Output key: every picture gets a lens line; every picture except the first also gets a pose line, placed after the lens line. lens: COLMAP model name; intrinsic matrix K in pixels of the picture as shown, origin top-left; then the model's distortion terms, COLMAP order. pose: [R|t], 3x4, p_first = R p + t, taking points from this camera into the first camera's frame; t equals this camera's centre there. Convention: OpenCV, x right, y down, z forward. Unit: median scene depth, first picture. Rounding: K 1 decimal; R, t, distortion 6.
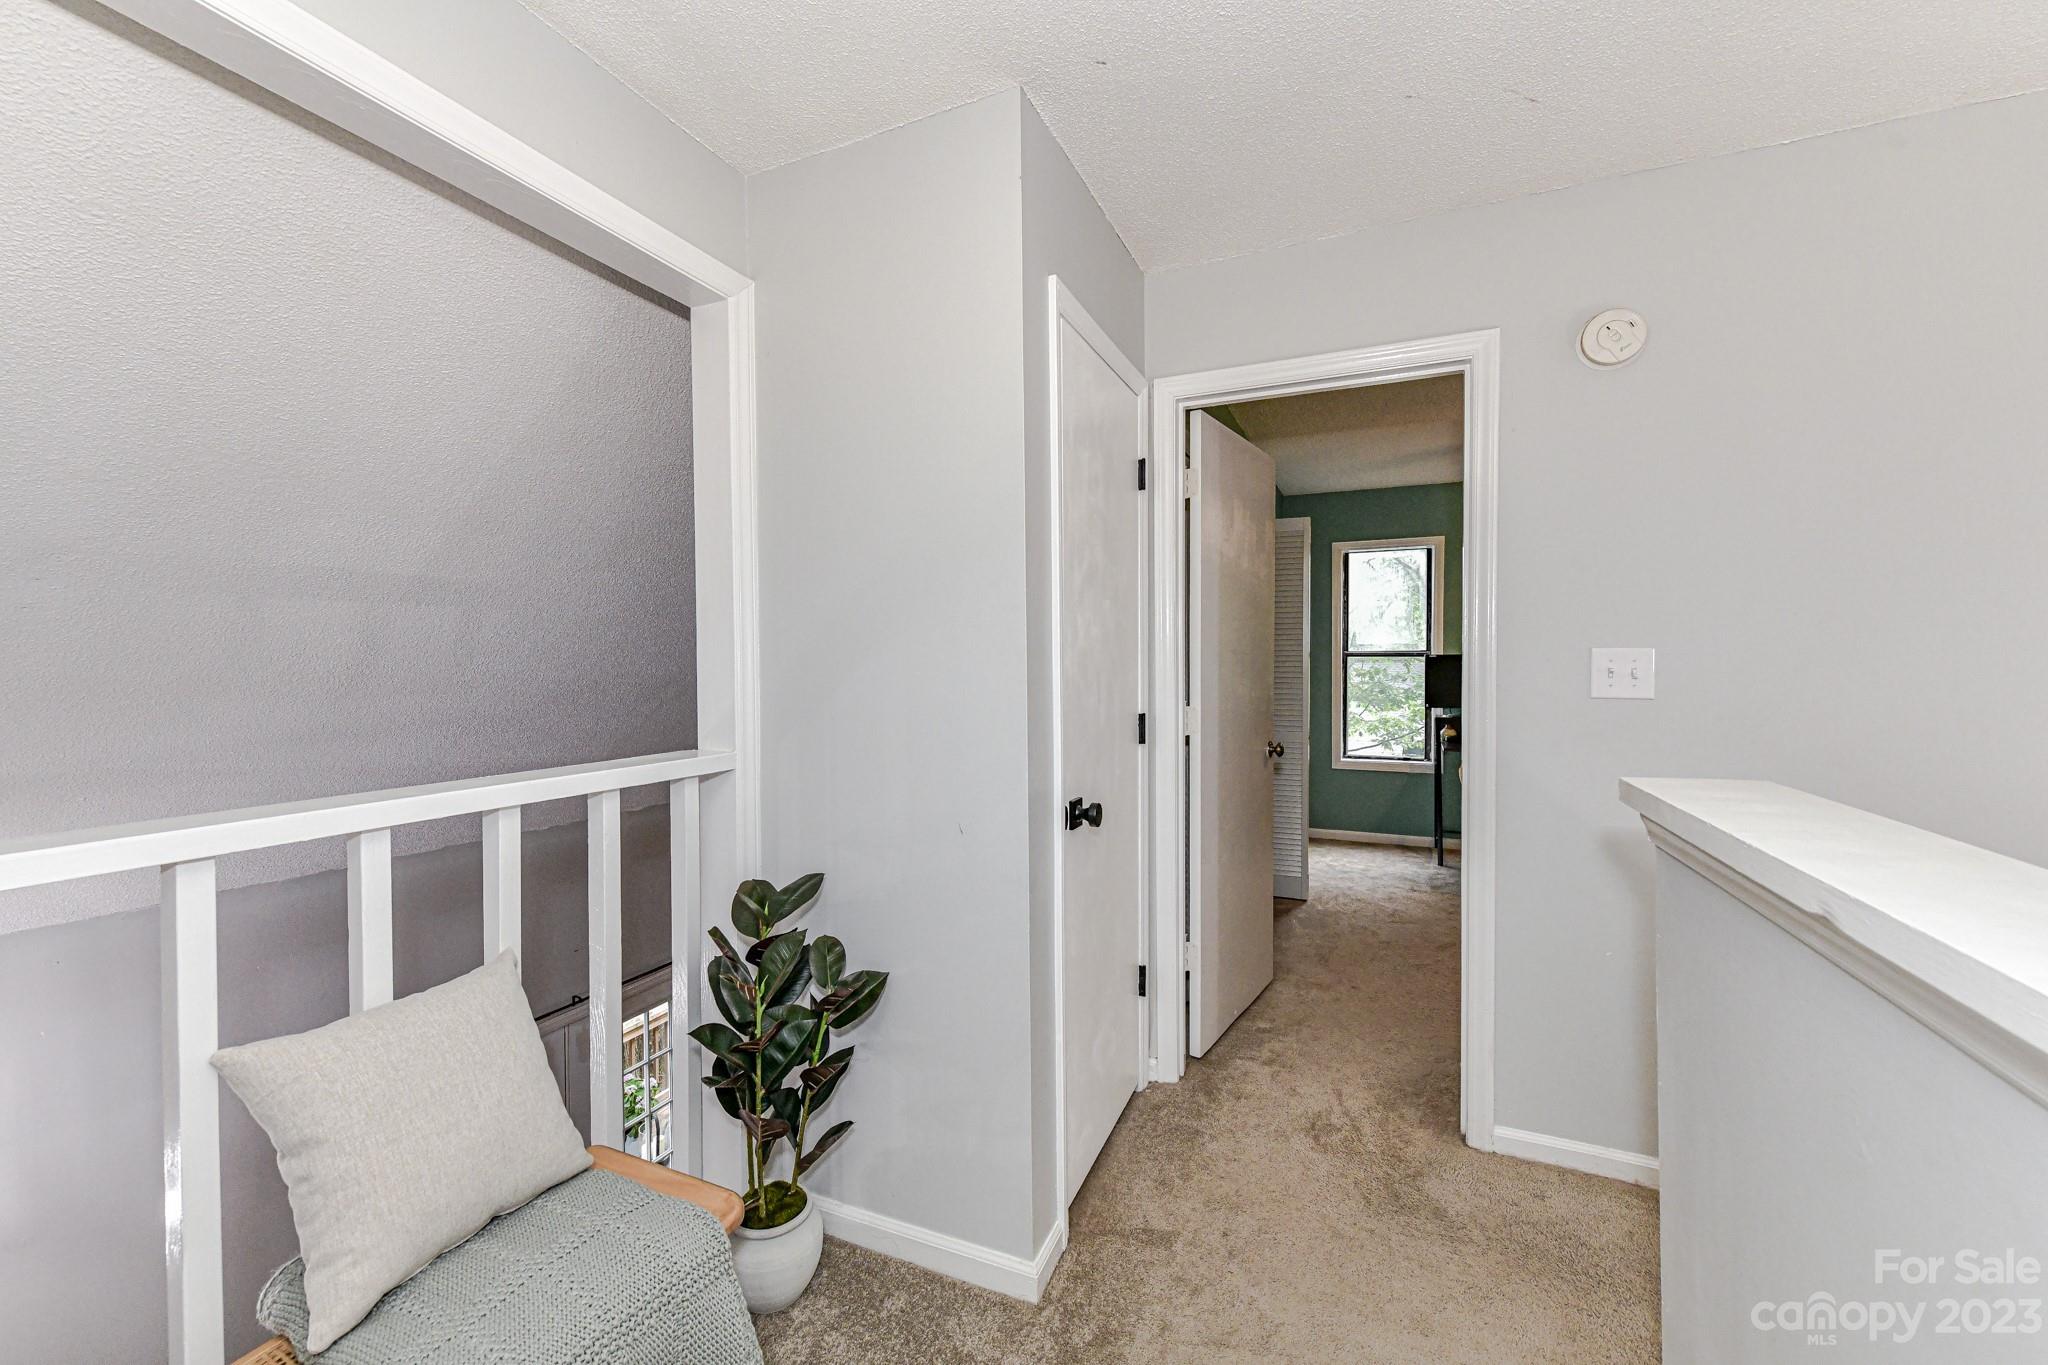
lens RADIAL K [[801.9, 0, 1025.8], [0, 801.9, 672.0], [0, 0, 1]] dist [0.004072, -0.001971]
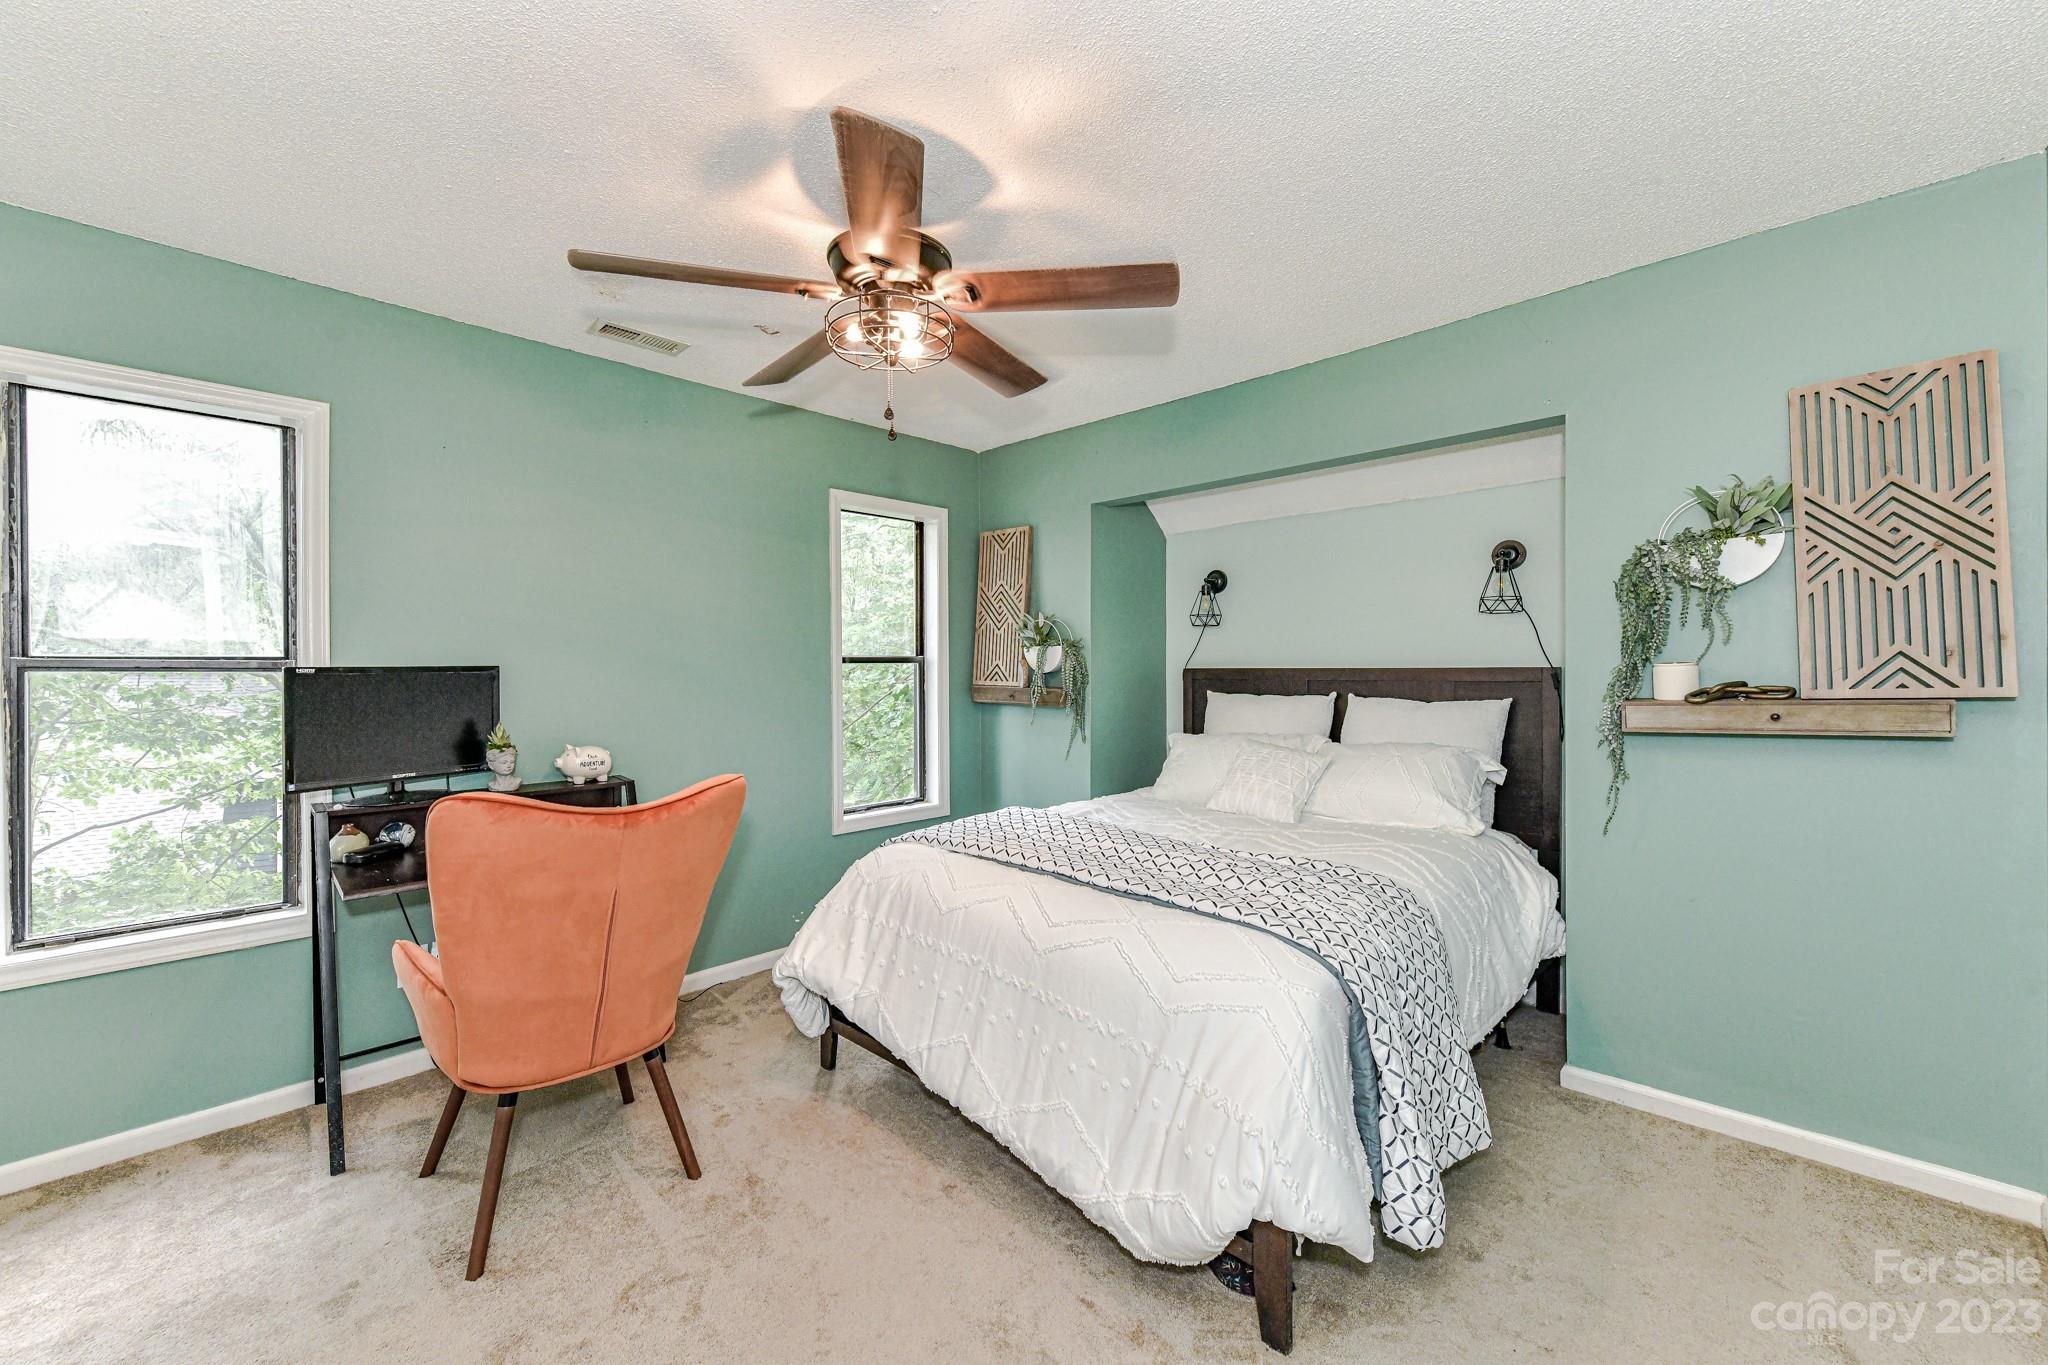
lens RADIAL K [[801.9, 0, 1022.8], [0, 801.9, 673.9], [0, 0, 1]] dist [0.004072, -0.001971]
pose [[0.340819, -0.008333, 0.940092, 0.228079], [0.018120, 0.999833, 0.002294, -0.010958], [-0.939954, 0.016252, 0.340914, 0.478256]]
